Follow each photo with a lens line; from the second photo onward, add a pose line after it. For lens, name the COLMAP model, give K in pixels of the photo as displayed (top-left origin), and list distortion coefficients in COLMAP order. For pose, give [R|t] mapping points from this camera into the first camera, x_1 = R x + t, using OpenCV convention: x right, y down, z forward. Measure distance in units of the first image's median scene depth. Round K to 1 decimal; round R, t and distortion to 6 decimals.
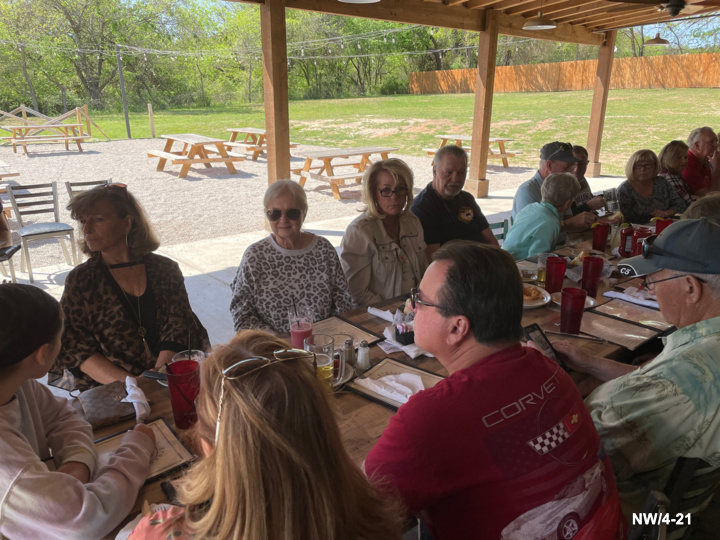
lens RADIAL K [[538.8, 0, 365.0], [0, 538.8, 269.1], [0, 0, 1]] dist [0.073577, -0.109430]
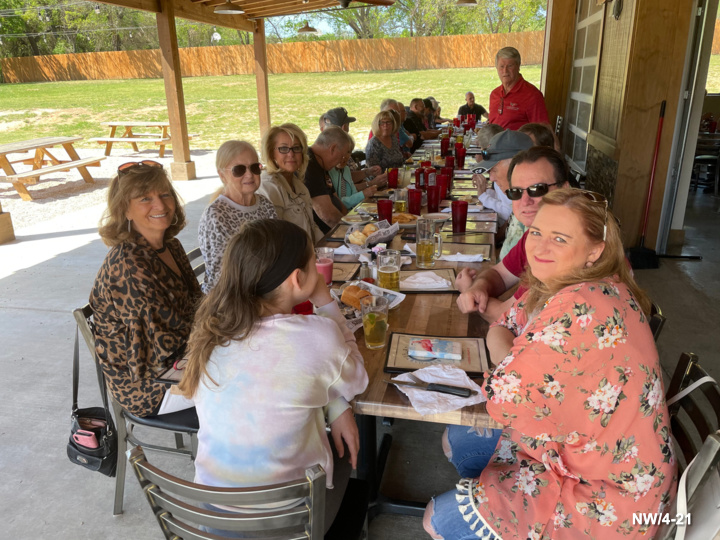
lens RADIAL K [[538.8, 0, 365.0], [0, 538.8, 269.1], [0, 0, 1]] dist [0.073577, -0.109430]
pose [[0.789972, -0.216591, 0.573613, -0.059627], [0.204212, 0.975059, 0.086935, 0.004172], [-0.578136, 0.048463, 0.814500, -0.003103]]
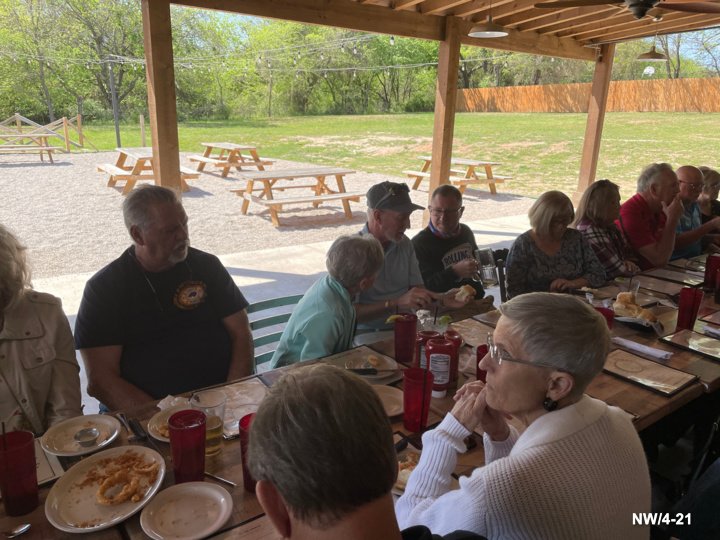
lens RADIAL K [[538.8, 0, 365.0], [0, 538.8, 269.1], [0, 0, 1]] dist [0.073577, -0.109430]
pose [[0.997506, 0.039629, -0.058413, 0.058640], [-0.041242, 0.998793, -0.026678, -0.016298], [0.057285, 0.029021, 0.997936, 0.050235]]
